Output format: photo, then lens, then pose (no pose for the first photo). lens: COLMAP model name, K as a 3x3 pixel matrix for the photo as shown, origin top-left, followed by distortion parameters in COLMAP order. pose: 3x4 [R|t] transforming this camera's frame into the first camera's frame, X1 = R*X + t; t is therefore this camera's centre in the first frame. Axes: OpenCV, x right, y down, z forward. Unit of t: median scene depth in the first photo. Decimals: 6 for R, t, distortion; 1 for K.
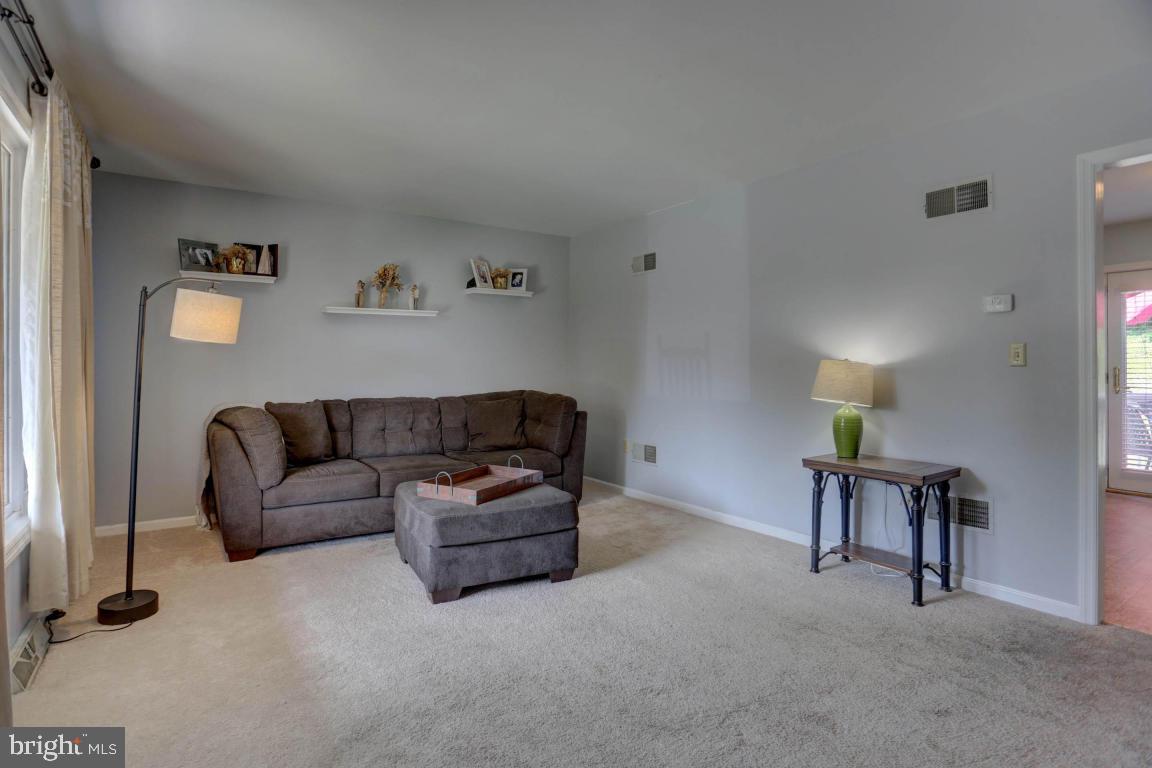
lens RADIAL K [[593.6, 0, 538.4], [0, 593.6, 346.0], [0, 0, 1]] dist [-0.066365, 0.039911]
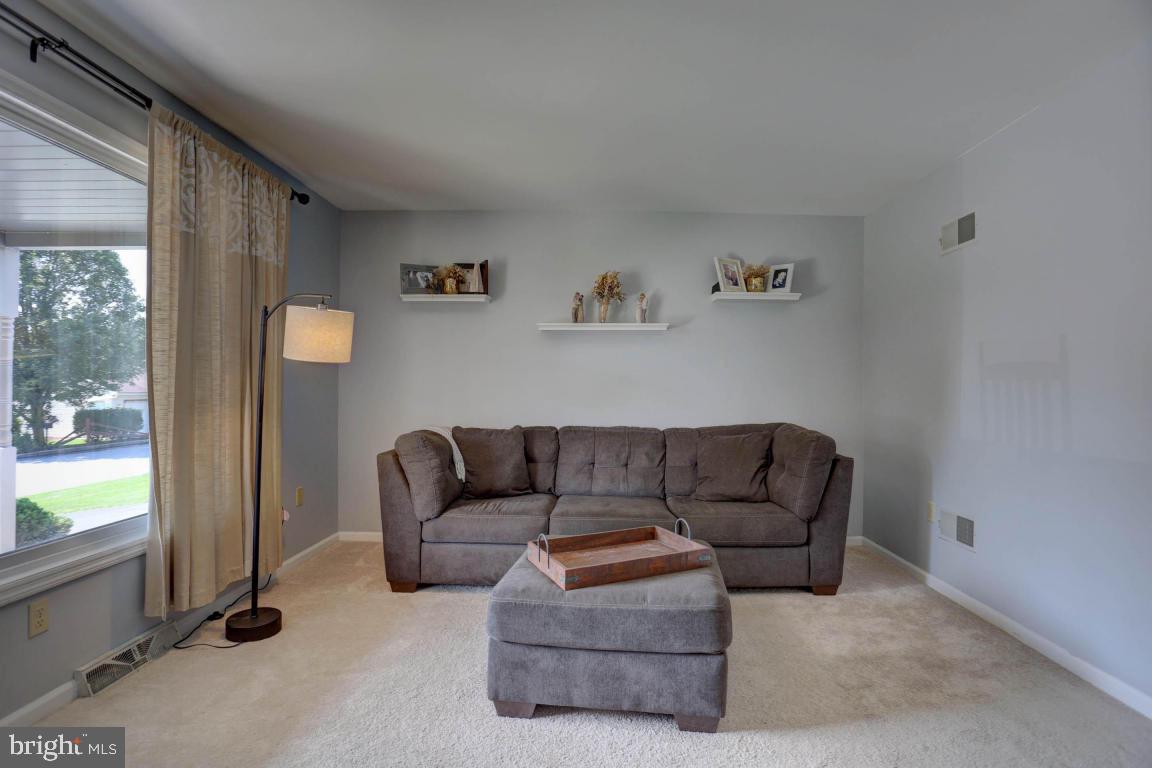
lens RADIAL K [[569.8, 0, 589.3], [0, 569.8, 379.5], [0, 0, 1]] dist [-0.079271, 0.034756]
pose [[0.842832, -0.000627, -0.538176, 0.187360], [0.007733, 0.999910, 0.010946, 0.011064], [0.538121, -0.013388, 0.842762, 0.316098]]
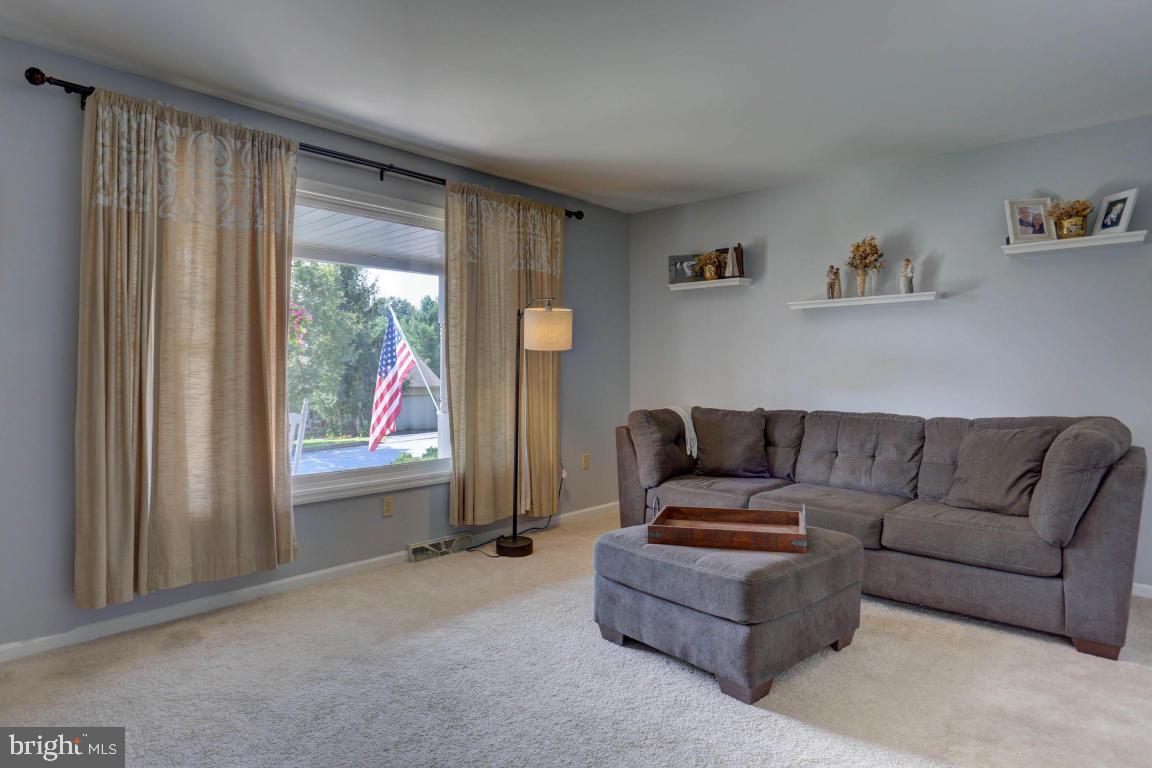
lens RADIAL K [[640.1, 0, 572.9], [0, 640.1, 360.2], [0, 0, 1]] dist [-0.069290, 0.043265]
pose [[0.262651, -0.012353, -0.964812, 0.481876], [0.025962, 0.999647, -0.005732, 0.015924], [0.964542, -0.023543, 0.262879, 0.464687]]
